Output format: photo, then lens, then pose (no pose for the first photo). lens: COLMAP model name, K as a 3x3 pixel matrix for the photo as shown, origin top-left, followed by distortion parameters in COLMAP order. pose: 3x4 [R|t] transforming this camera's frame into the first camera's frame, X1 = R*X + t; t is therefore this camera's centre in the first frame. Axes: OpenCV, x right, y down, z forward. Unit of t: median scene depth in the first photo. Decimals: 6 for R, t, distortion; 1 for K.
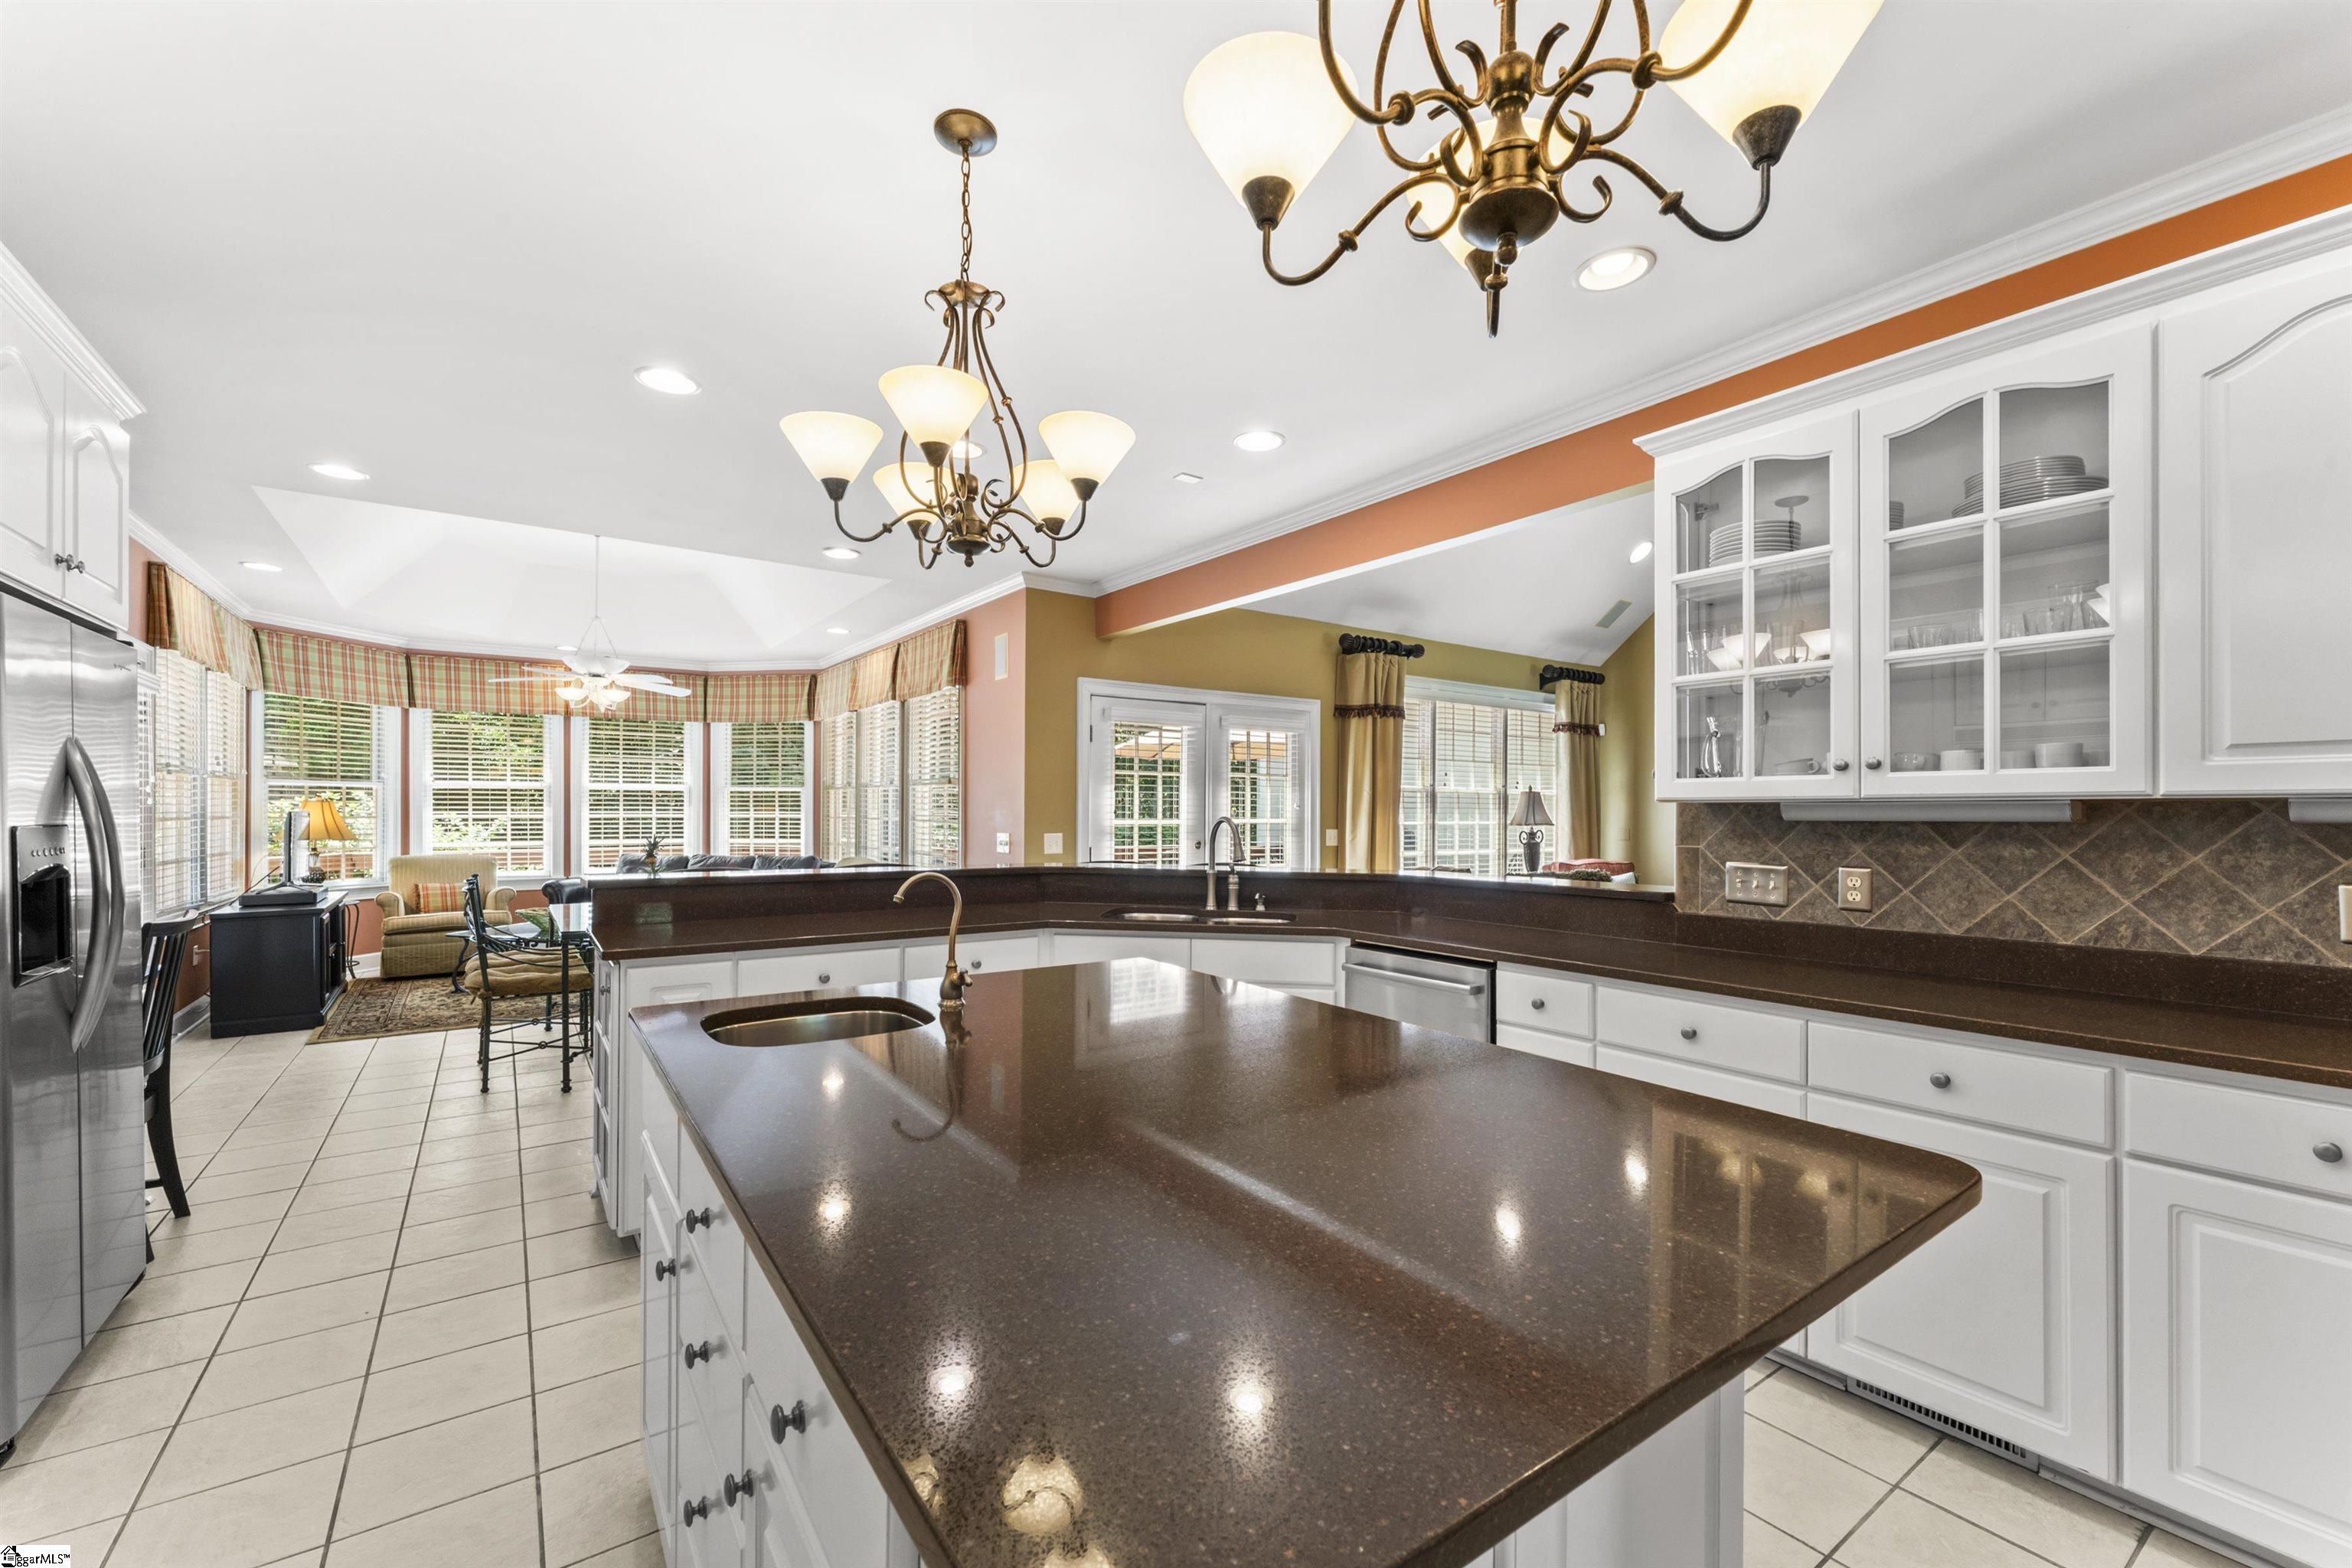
lens RADIAL K [[951.7, 0, 1174.3], [0, 951.7, 800.5], [0, 0, 1]] dist [0.000804, 0.000269]
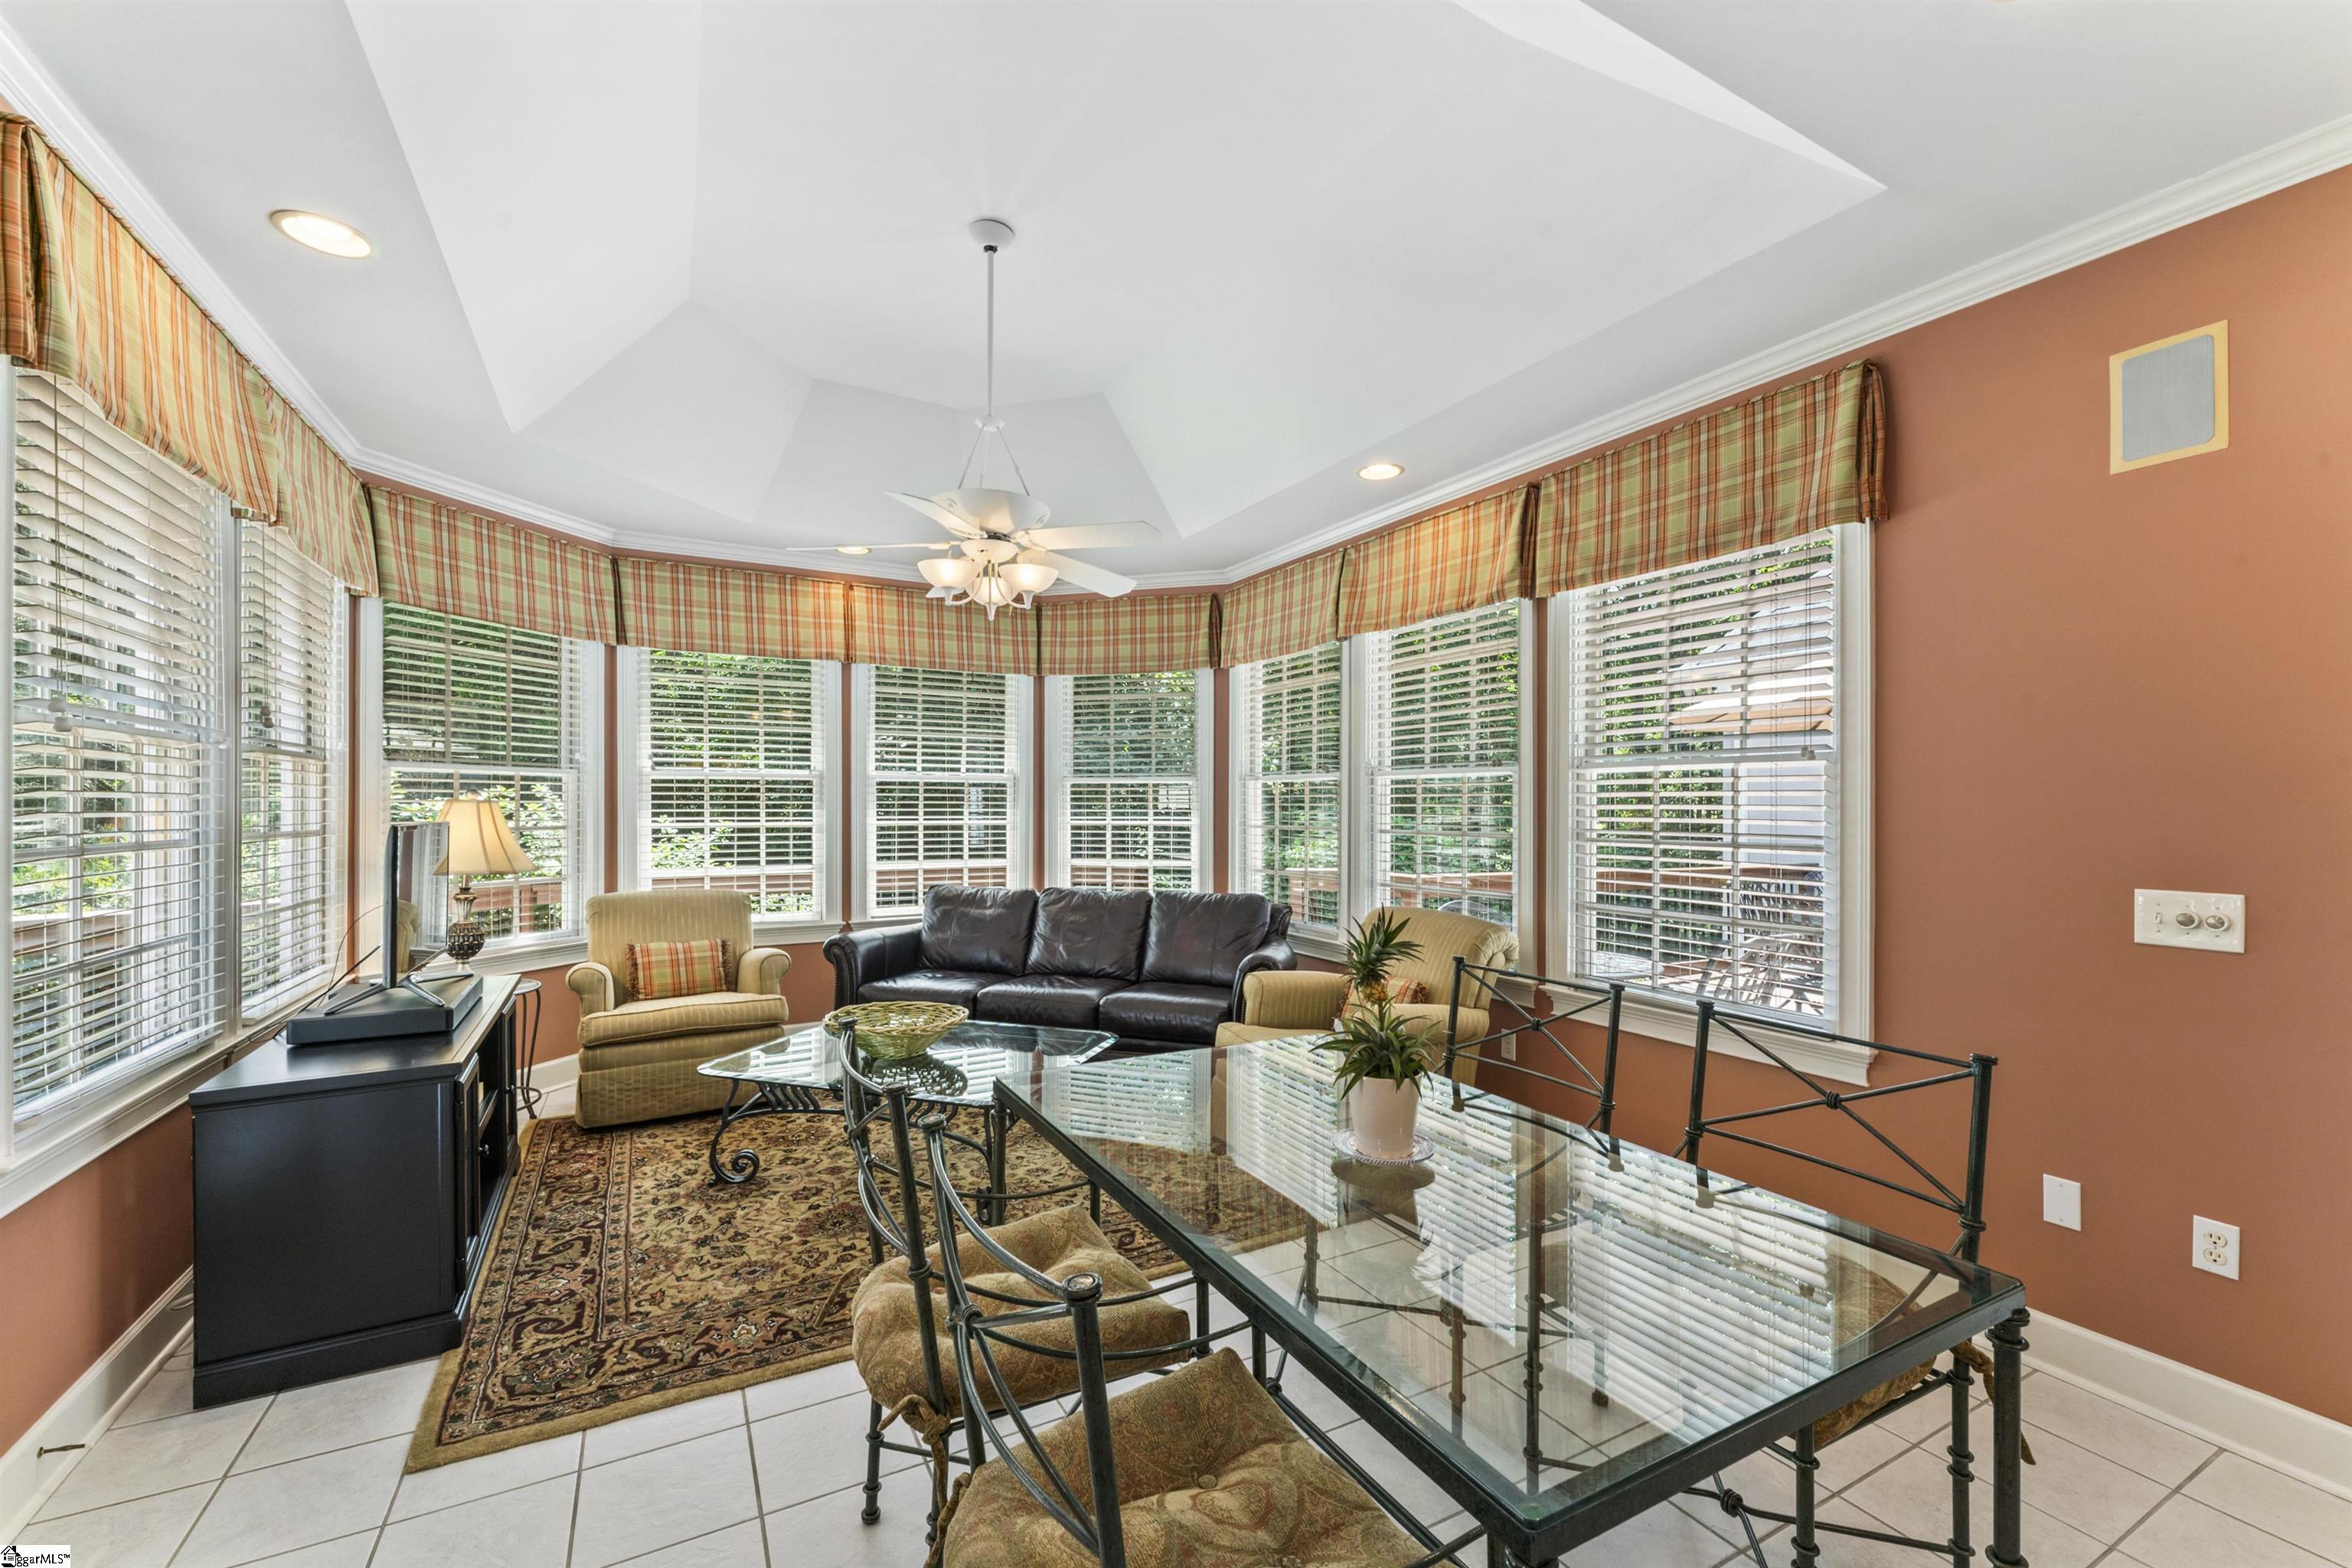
lens RADIAL K [[941.1, 0, 1171.5], [0, 941.1, 795.4], [0, 0, 1]] dist [-0.002680, -0.000155]
pose [[0.992735, -0.000353, -0.120325, -0.384561], [0.000485, 0.999999, 0.001073, -0.002884], [0.120324, -0.001124, 0.992734, 0.452946]]
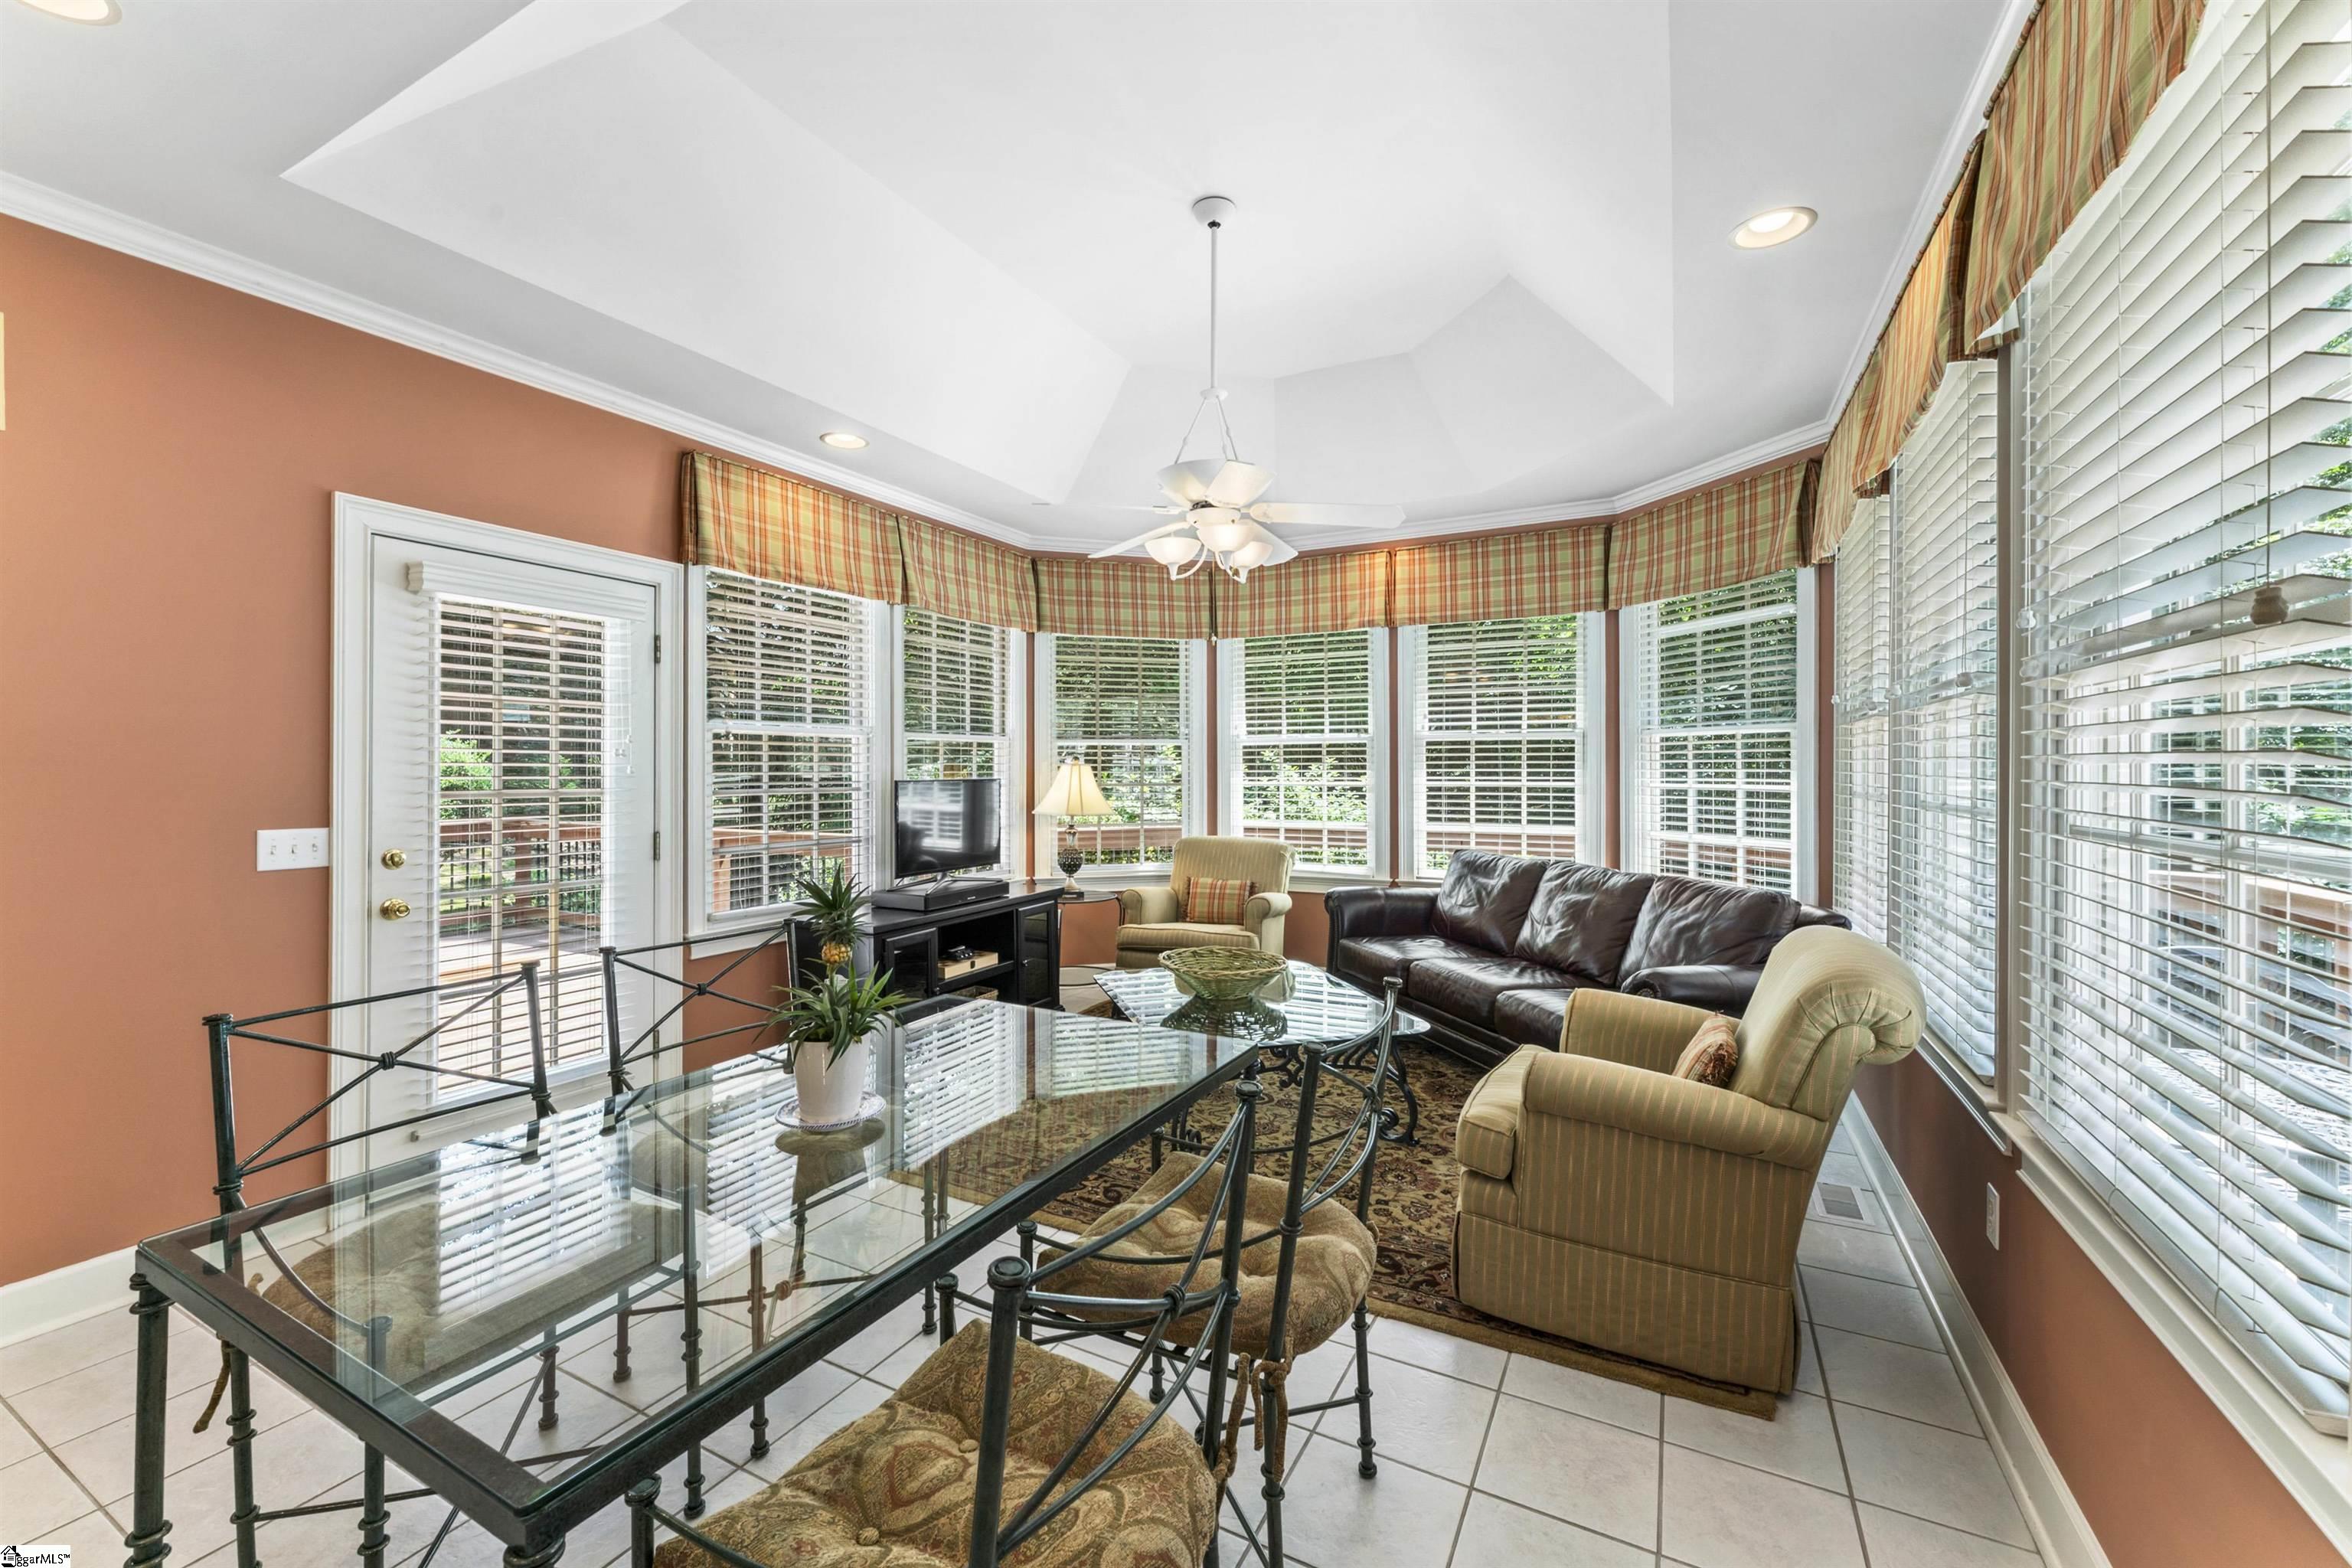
lens RADIAL K [[943.9, 0, 1176.4], [0, 943.9, 764.7], [0, 0, 1]] dist [0.001348, 0.000137]
pose [[0.444042, -0.004318, -0.895995, -0.147765], [0.016032, 0.999867, 0.003127, -0.000891], [0.895862, -0.015754, 0.444052, 0.639917]]
